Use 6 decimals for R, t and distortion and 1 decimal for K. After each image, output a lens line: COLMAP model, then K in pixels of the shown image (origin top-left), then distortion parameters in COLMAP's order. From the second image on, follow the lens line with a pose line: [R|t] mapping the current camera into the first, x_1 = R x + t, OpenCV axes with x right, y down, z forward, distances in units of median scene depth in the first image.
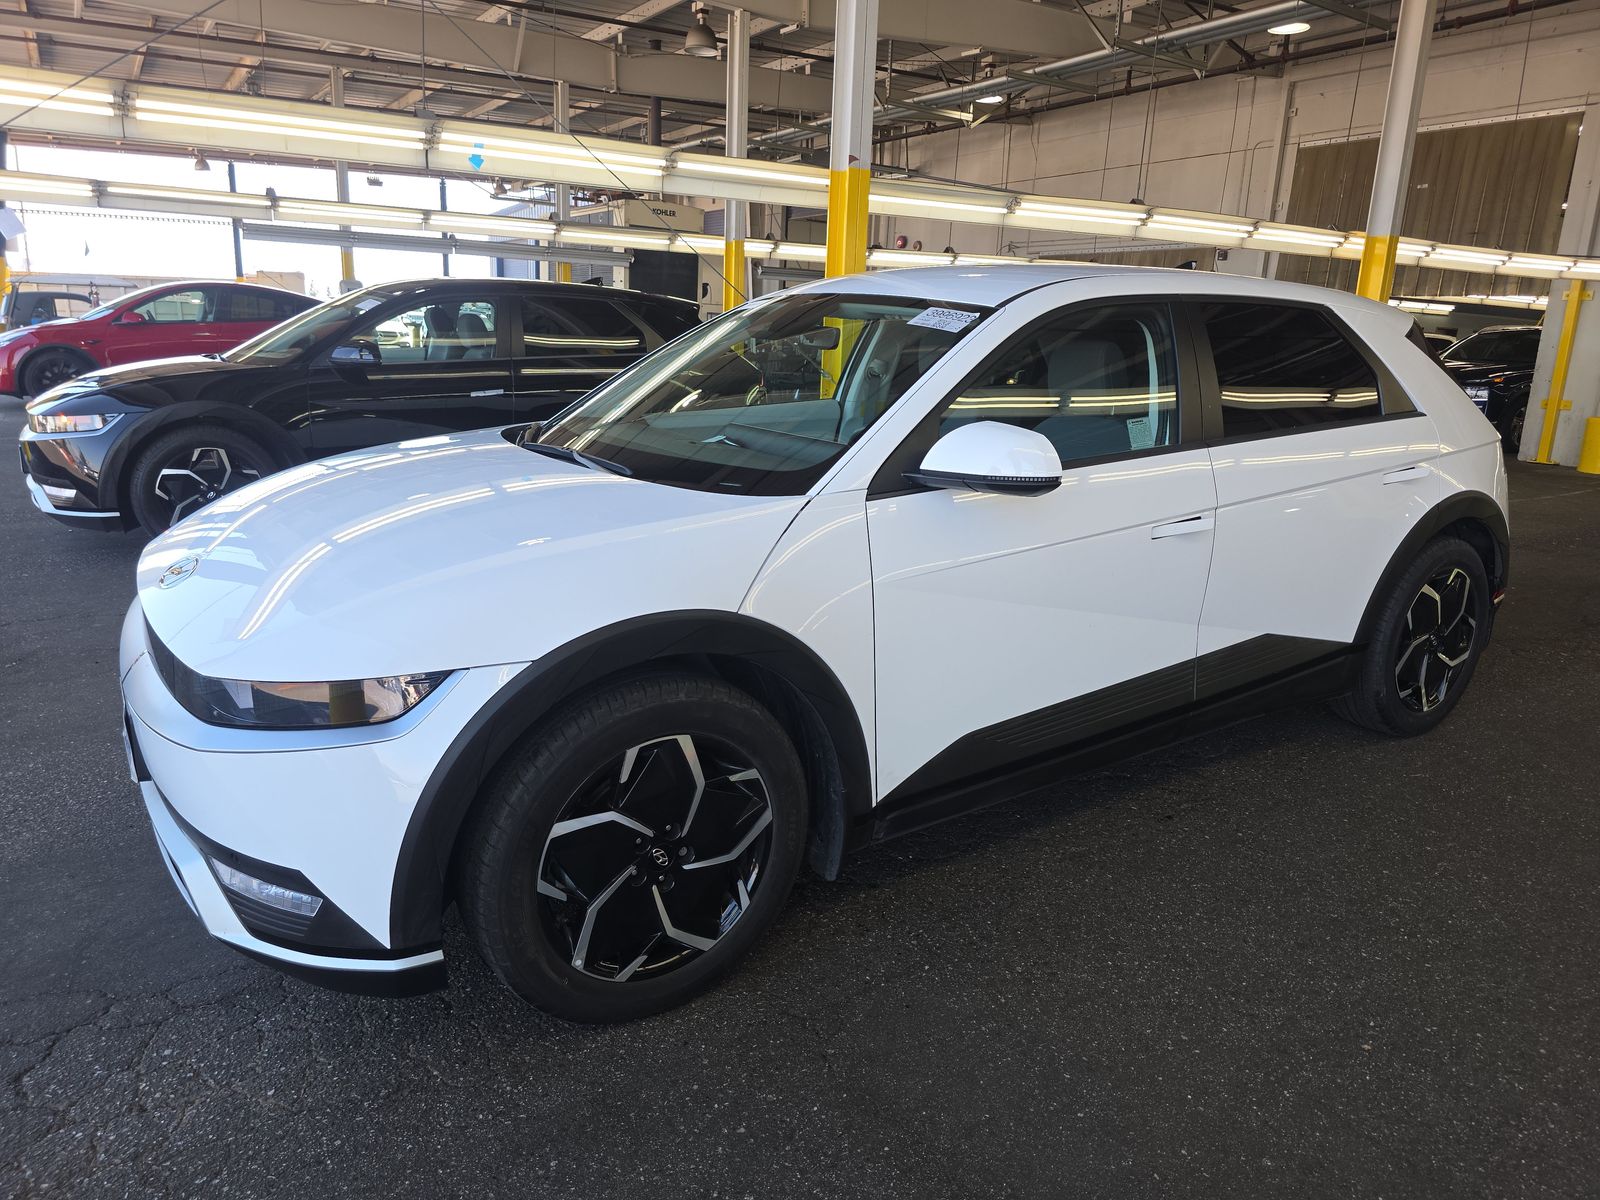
lens RADIAL K [[1119.4, 0, 800.0], [0, 1119.4, 600.0], [0, 0, 1]] dist [0.000352, -0.032315]
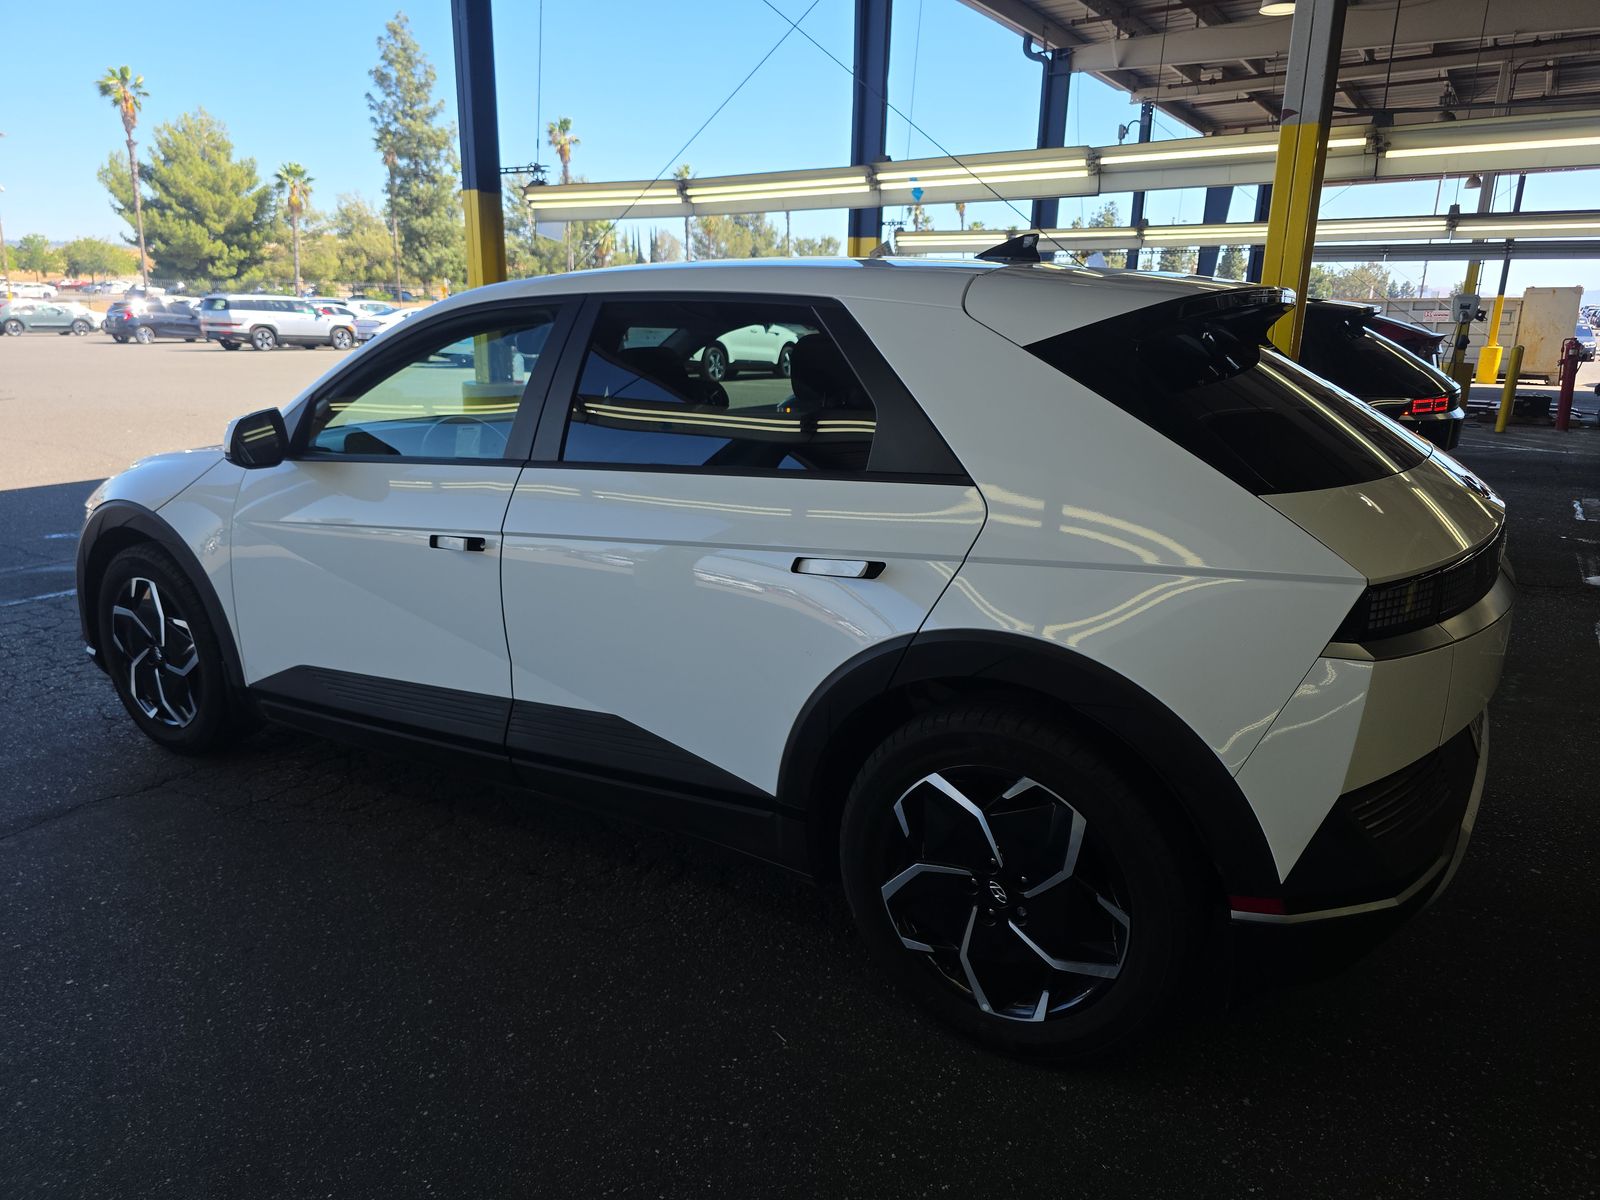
lens RADIAL K [[1089.1, 0, 800.0], [0, 1089.1, 600.0], [0, 0, 1]] dist [-0.002386, -0.006013]
pose [[0.391534, 0.198748, -0.898443, 1.034625], [-0.212730, 0.969495, 0.121760, -0.152471], [0.895236, 0.143452, 0.421870, 0.712706]]
